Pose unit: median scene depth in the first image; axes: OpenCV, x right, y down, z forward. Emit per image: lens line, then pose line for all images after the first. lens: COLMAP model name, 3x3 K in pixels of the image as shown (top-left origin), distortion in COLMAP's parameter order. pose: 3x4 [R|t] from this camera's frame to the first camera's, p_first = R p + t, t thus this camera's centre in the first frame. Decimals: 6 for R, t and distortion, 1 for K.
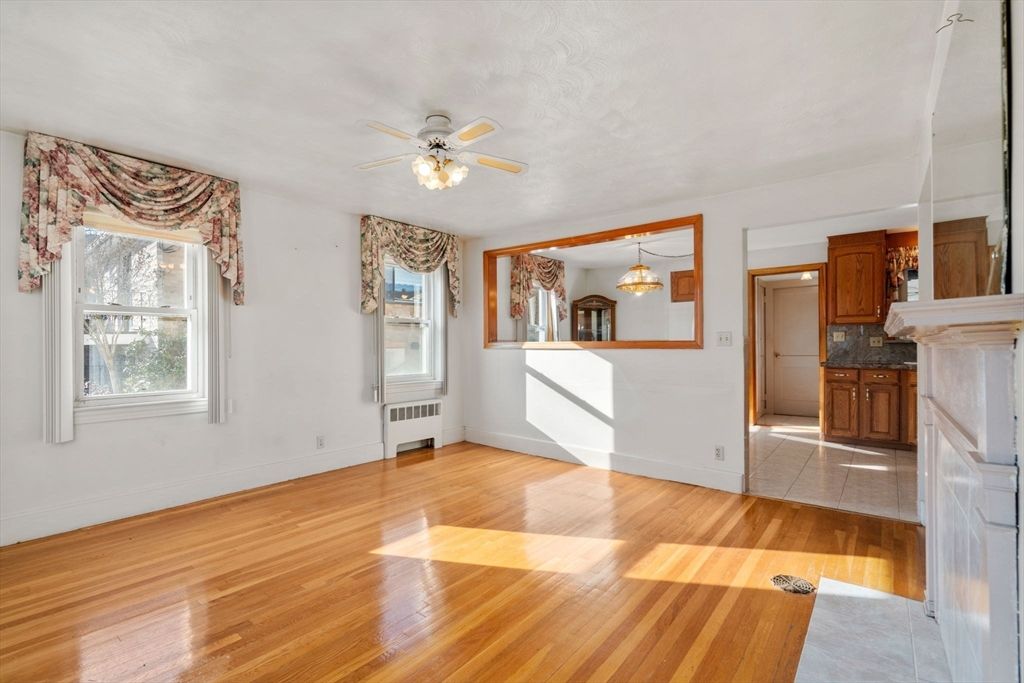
lens RADIAL K [[469.9, 0, 500.8], [0, 469.9, 346.0], [0, 0, 1]] dist [-0.002390, 0.002789]
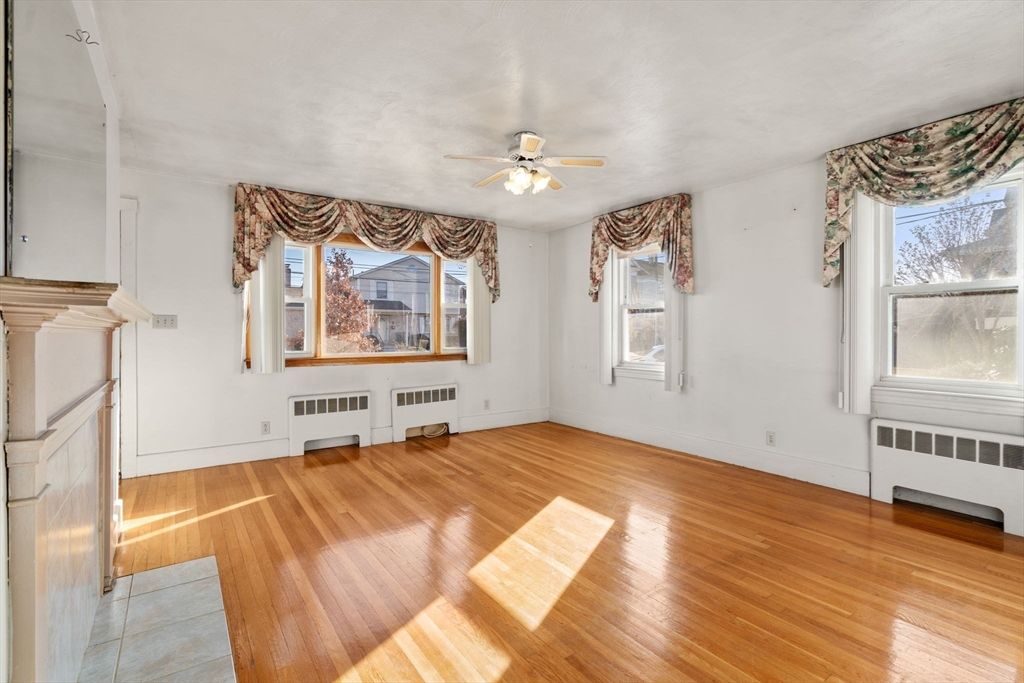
lens RADIAL K [[469.9, 0, 516.7], [0, 469.9, 335.0], [0, 0, 1]] dist [-0.002390, 0.002789]
pose [[-0.255839, 0.010399, -0.966663, 0.842933], [0.000120, 0.999942, 0.010726, -0.000780], [0.966719, 0.002628, -0.255826, 1.078691]]
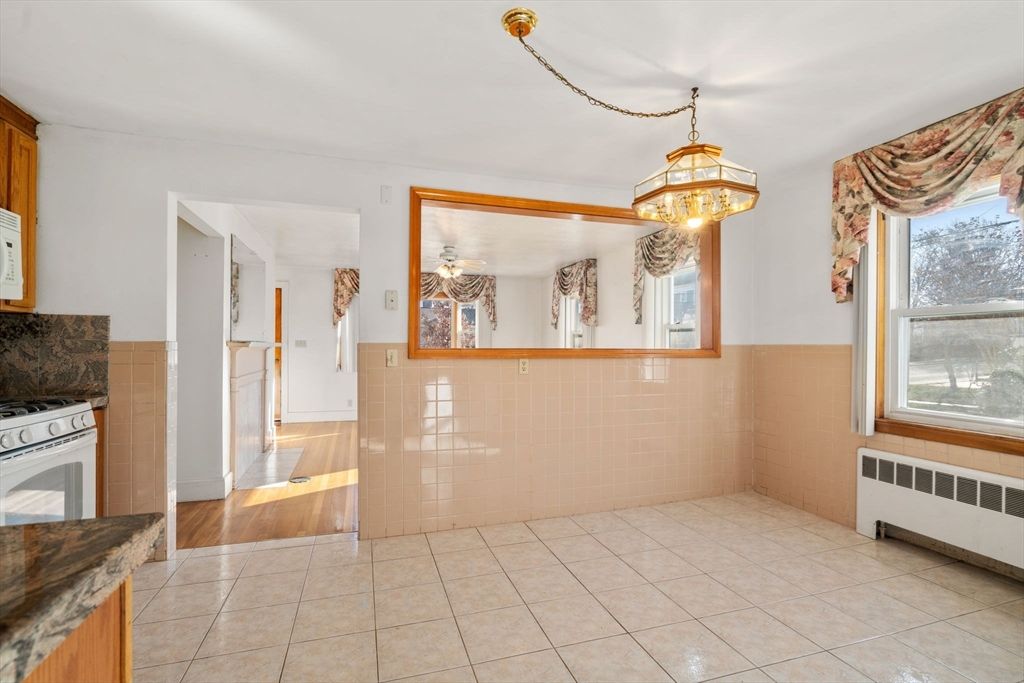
lens RADIAL K [[469.9, 0, 514.9], [0, 469.9, 347.6], [0, 0, 1]] dist [-0.002390, 0.002789]
pose [[-0.533651, 0.006023, -0.845684, 1.315869], [-0.002963, 0.999955, 0.008992, -0.029397], [0.845700, 0.007304, -0.533609, 2.050796]]
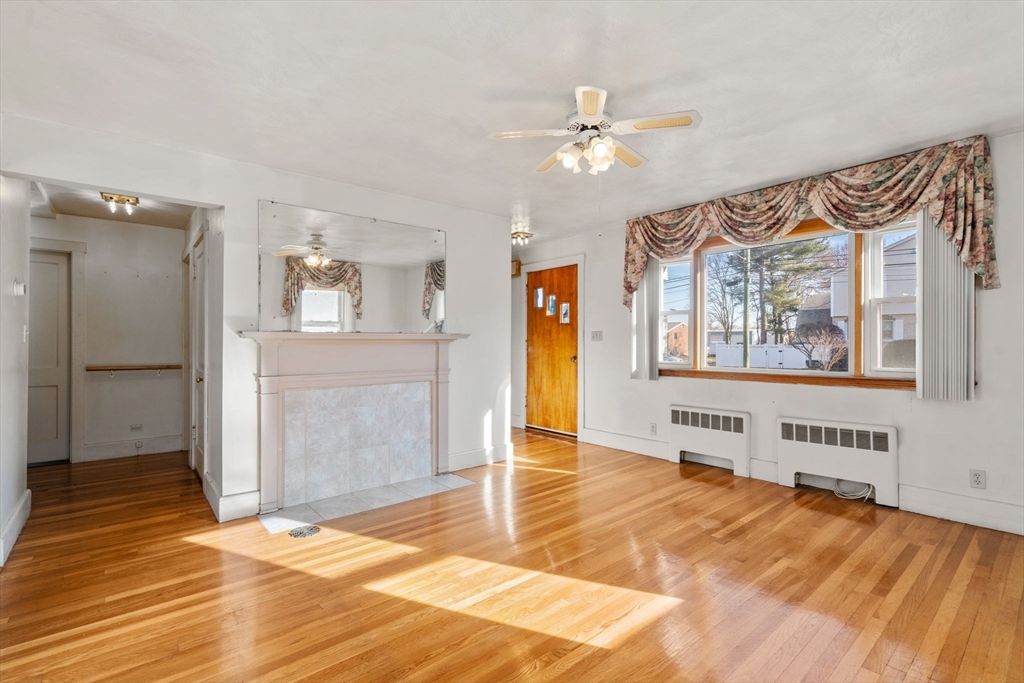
lens RADIAL K [[469.9, 0, 508.3], [0, 469.9, 340.9], [0, 0, 1]] dist [-0.002390, 0.002789]
pose [[-0.984638, 0.004301, 0.174553, -0.098650], [0.003322, 0.999977, -0.005901, 0.004080], [-0.174575, -0.005231, -0.984630, 1.624968]]
